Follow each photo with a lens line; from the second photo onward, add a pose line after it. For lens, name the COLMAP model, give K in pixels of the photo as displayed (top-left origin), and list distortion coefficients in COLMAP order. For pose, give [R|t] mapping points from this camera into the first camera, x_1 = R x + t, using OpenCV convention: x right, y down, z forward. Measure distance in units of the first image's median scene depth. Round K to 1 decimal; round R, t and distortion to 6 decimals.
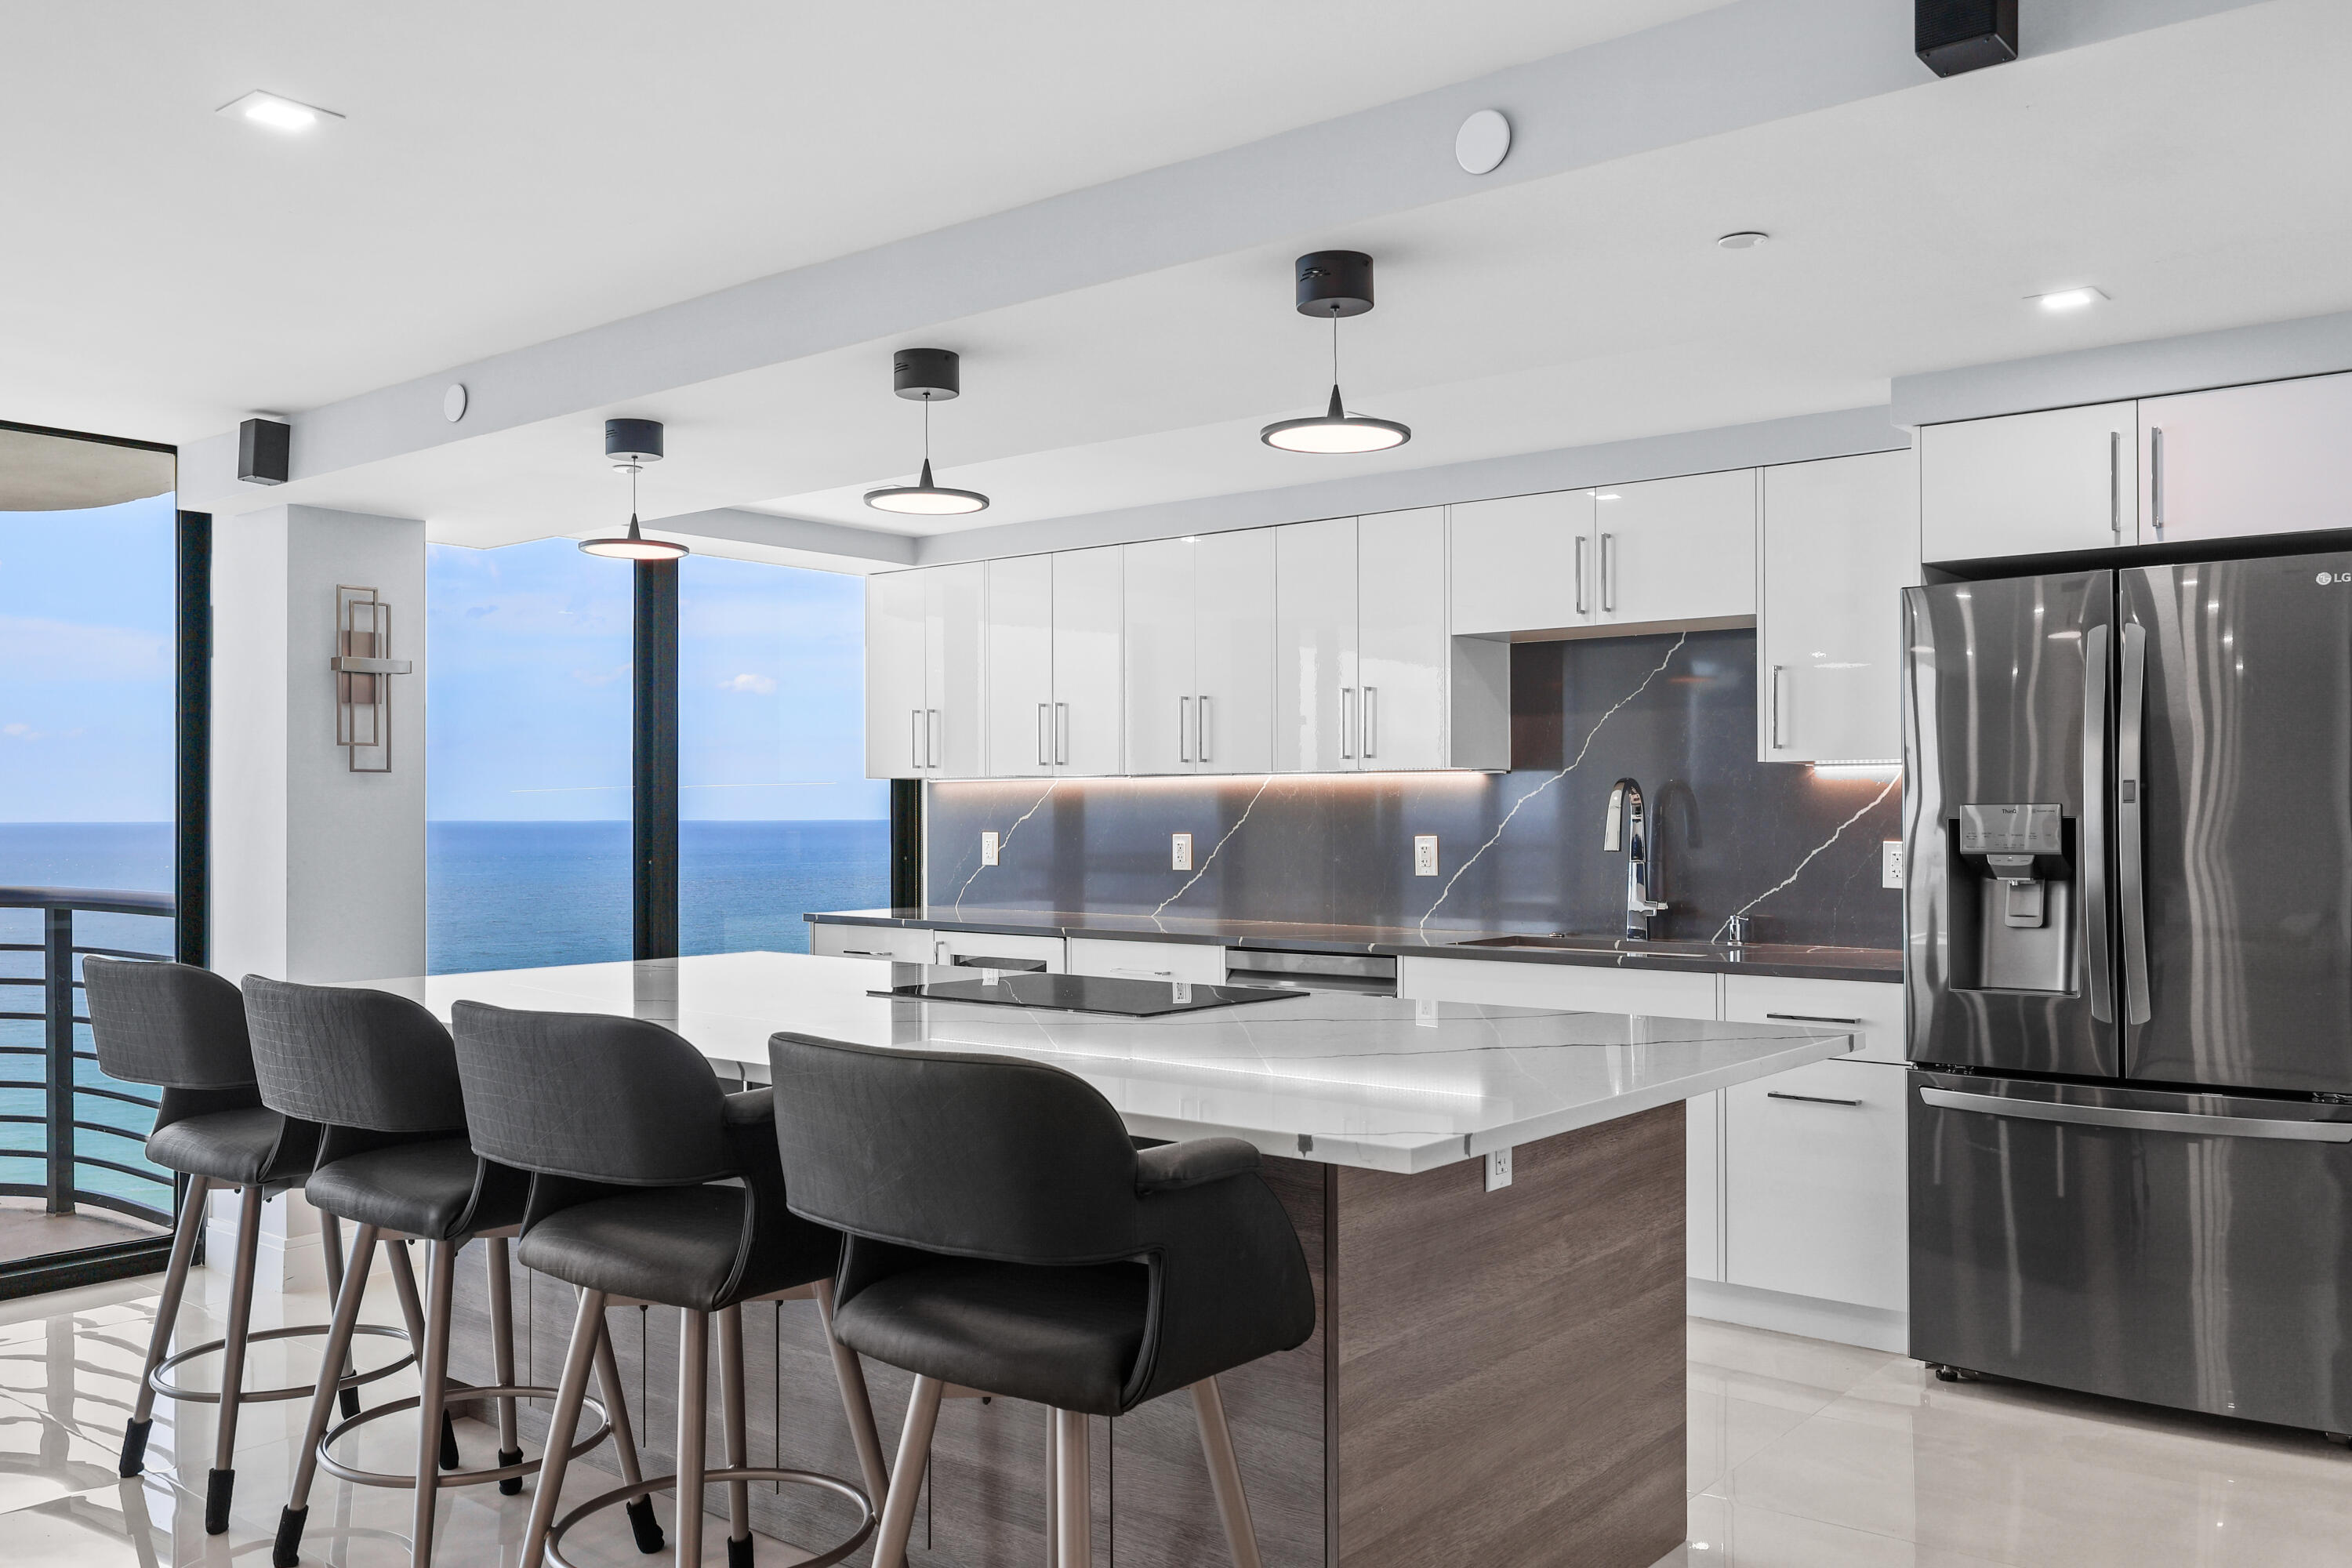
lens RADIAL K [[1873.5, 0, 1169.8], [0, 1873.5, 796.1], [0, 0, 1]] dist [-0.004917, 0.004483]
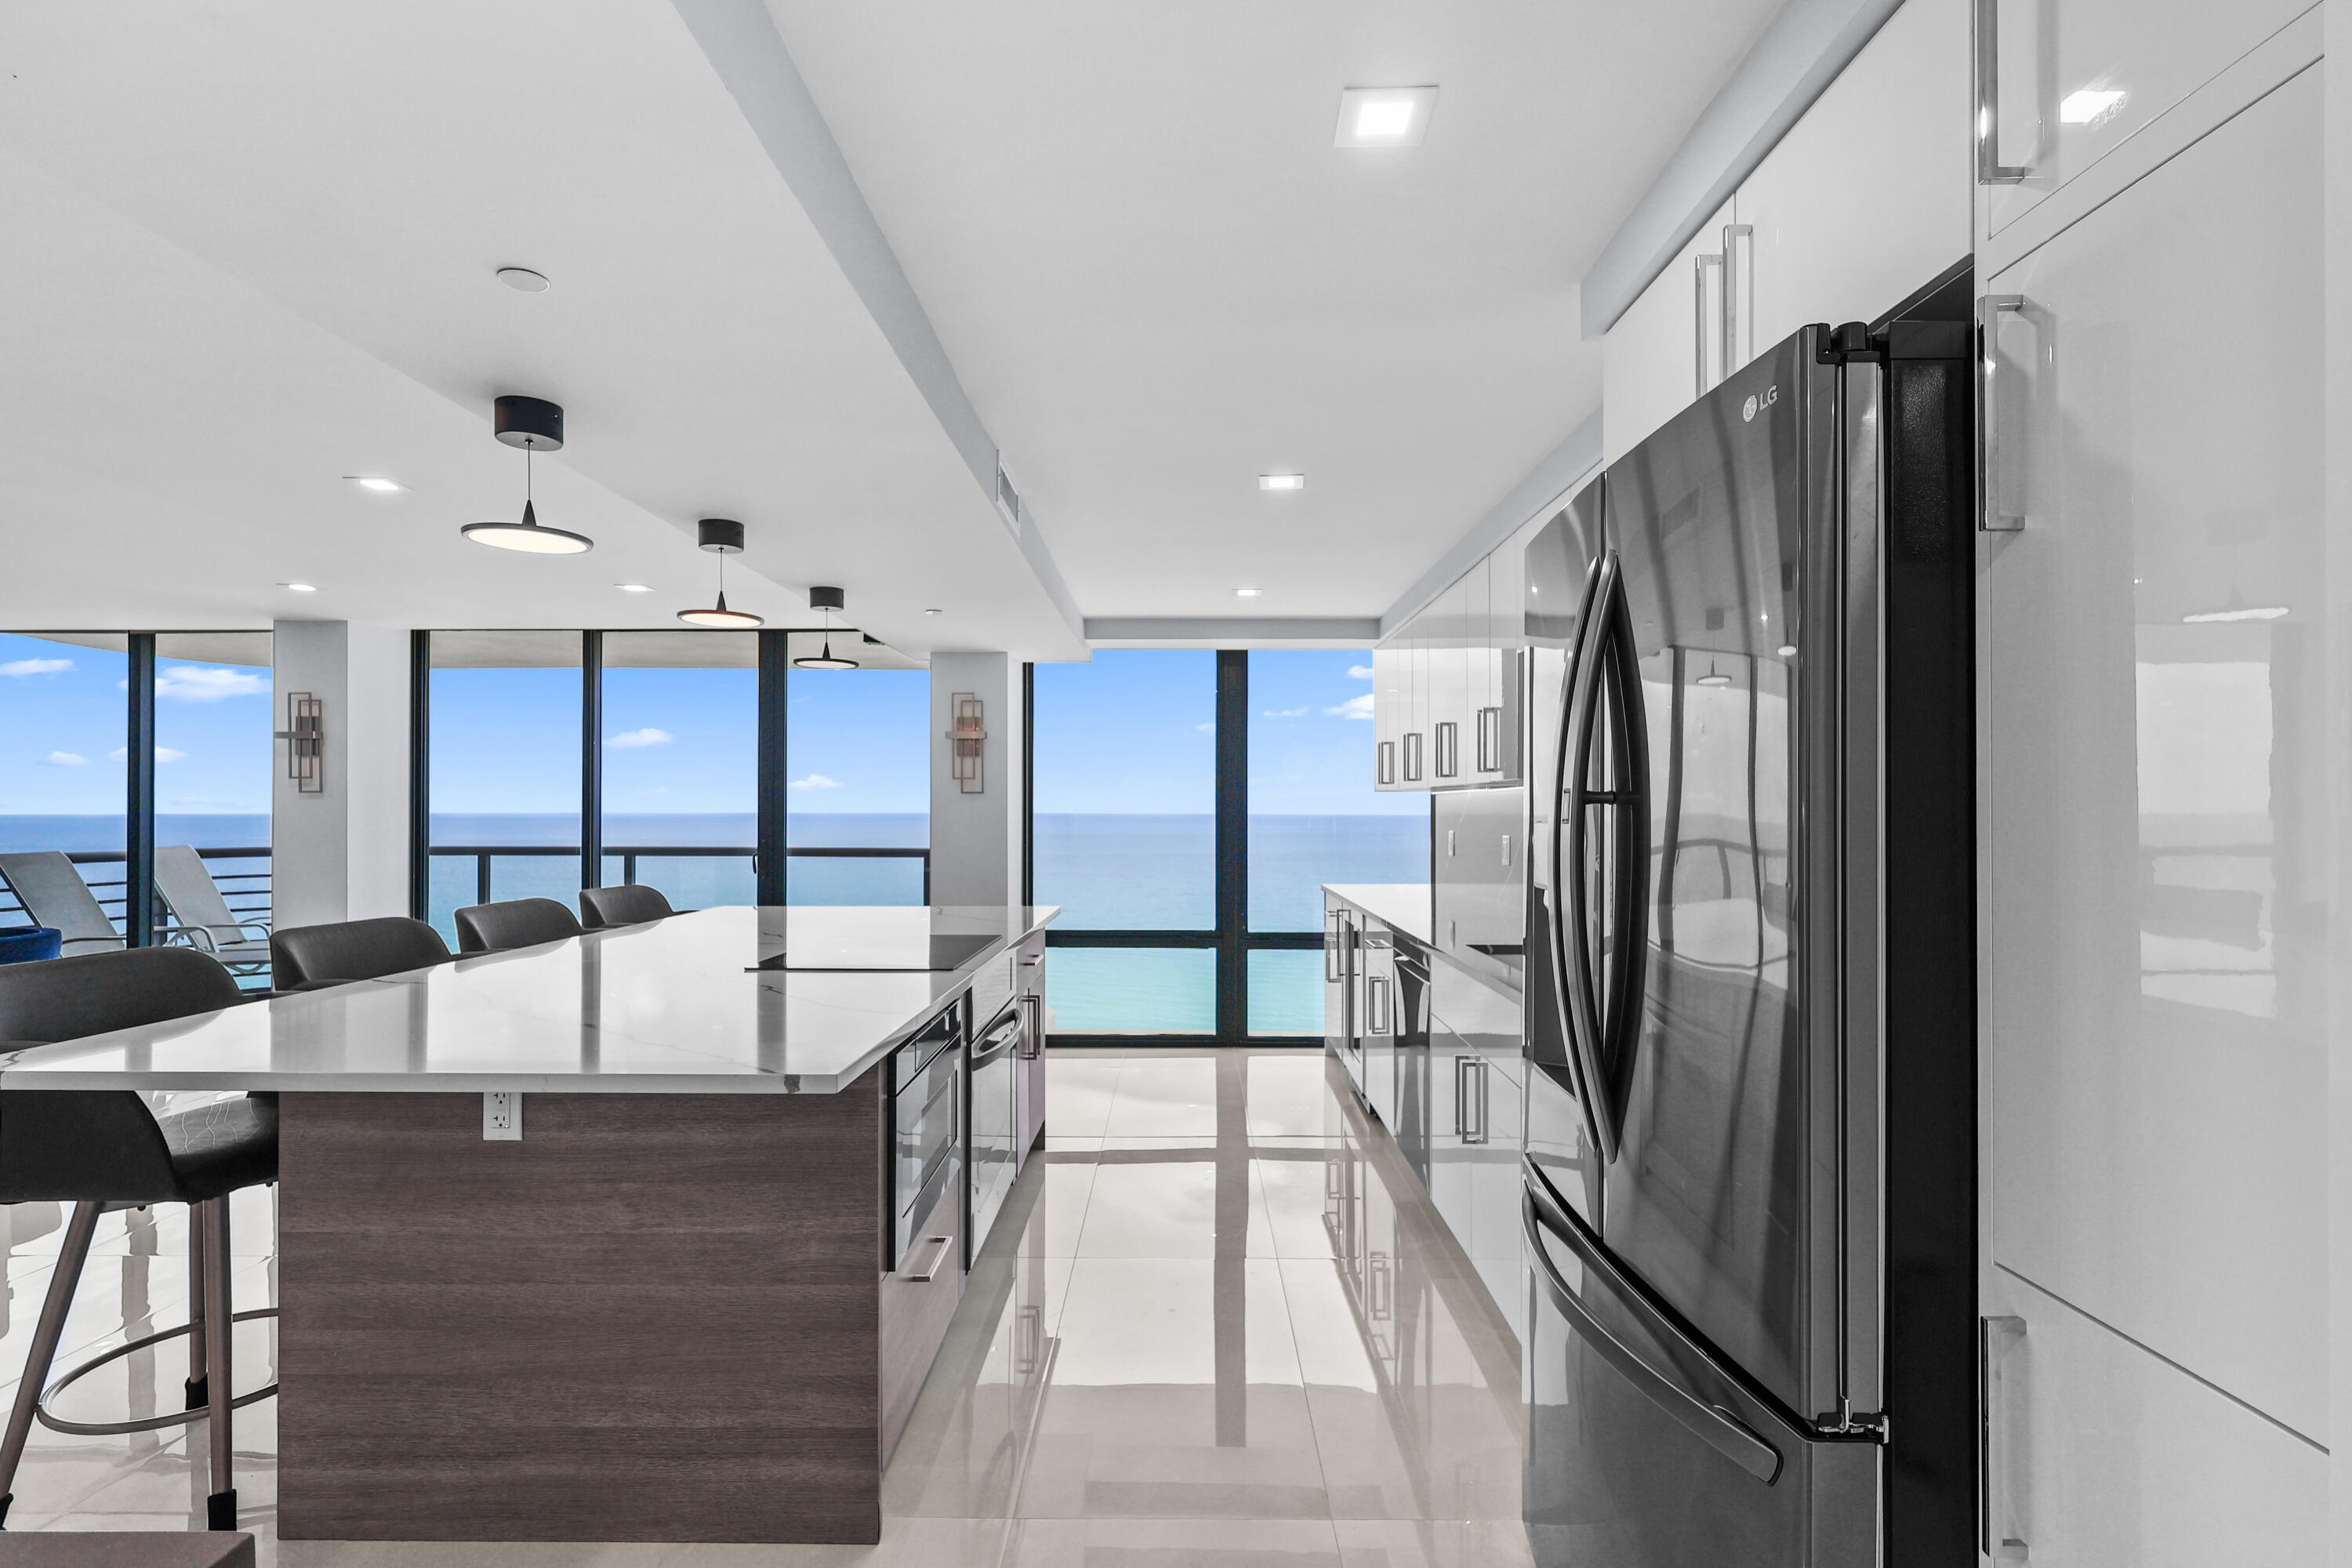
lens RADIAL K [[1107.8, 0, 1172.1], [0, 1107.8, 805.3], [0, 0, 1]] dist [-0.002138, 0.000152]
pose [[0.626918, -0.001161, -0.779084, 0.730524], [0.005589, 0.999980, 0.003006, -0.004719], [0.779065, -0.006239, 0.626912, 0.647859]]
